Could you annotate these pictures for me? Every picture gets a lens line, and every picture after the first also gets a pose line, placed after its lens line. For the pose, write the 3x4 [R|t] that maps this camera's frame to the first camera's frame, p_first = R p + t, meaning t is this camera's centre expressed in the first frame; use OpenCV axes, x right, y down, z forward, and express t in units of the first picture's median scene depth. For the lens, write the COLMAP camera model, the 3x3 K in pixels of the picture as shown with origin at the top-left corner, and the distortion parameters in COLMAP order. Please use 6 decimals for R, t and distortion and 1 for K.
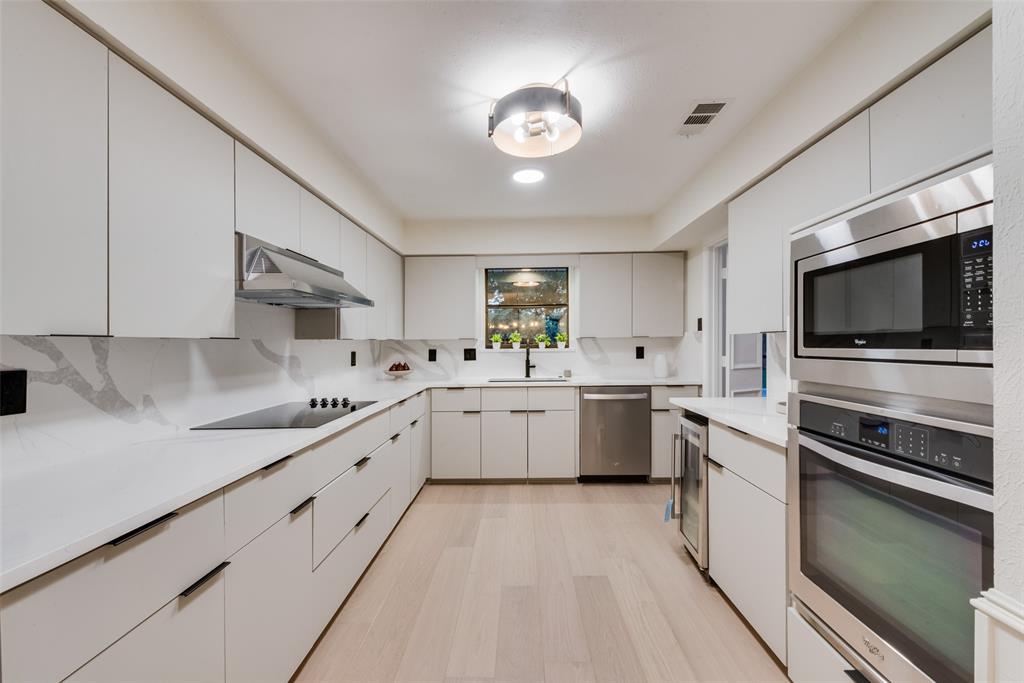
lens RADIAL K [[412.9, 0, 508.9], [0, 412.9, 343.0], [0, 0, 1]] dist [0.013878, -0.000765]
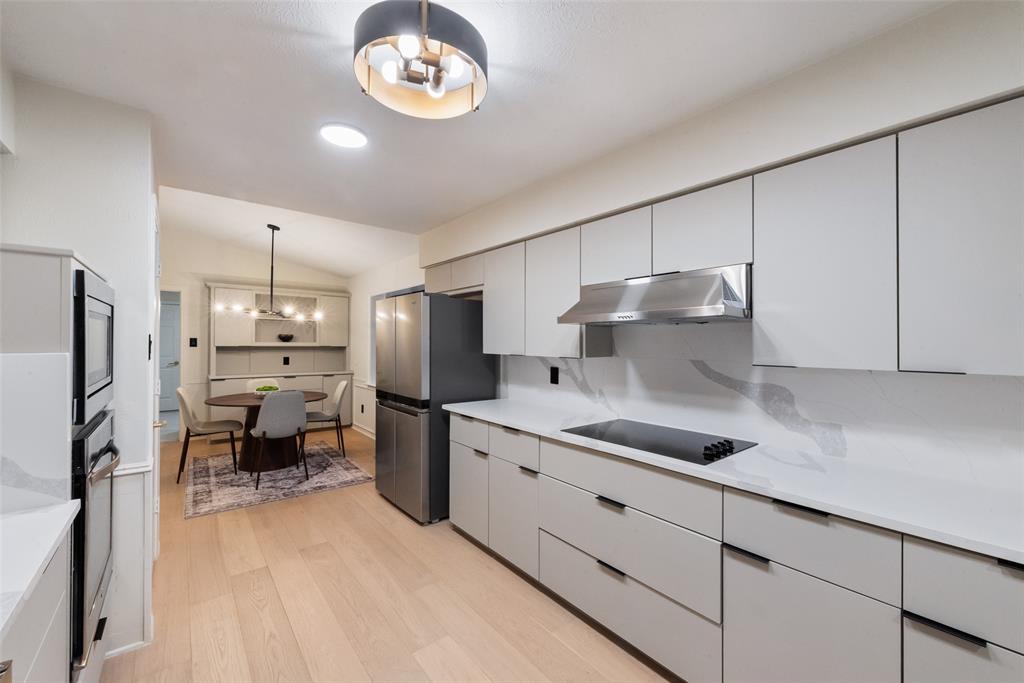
lens RADIAL K [[412.9, 0, 512.5], [0, 412.9, 342.2], [0, 0, 1]] dist [0.013878, -0.000765]
pose [[-0.762835, 0.007250, -0.646553, 0.594338], [0.002275, 0.999961, 0.008528, -0.098525], [0.646589, 0.005035, -0.762822, 2.378277]]
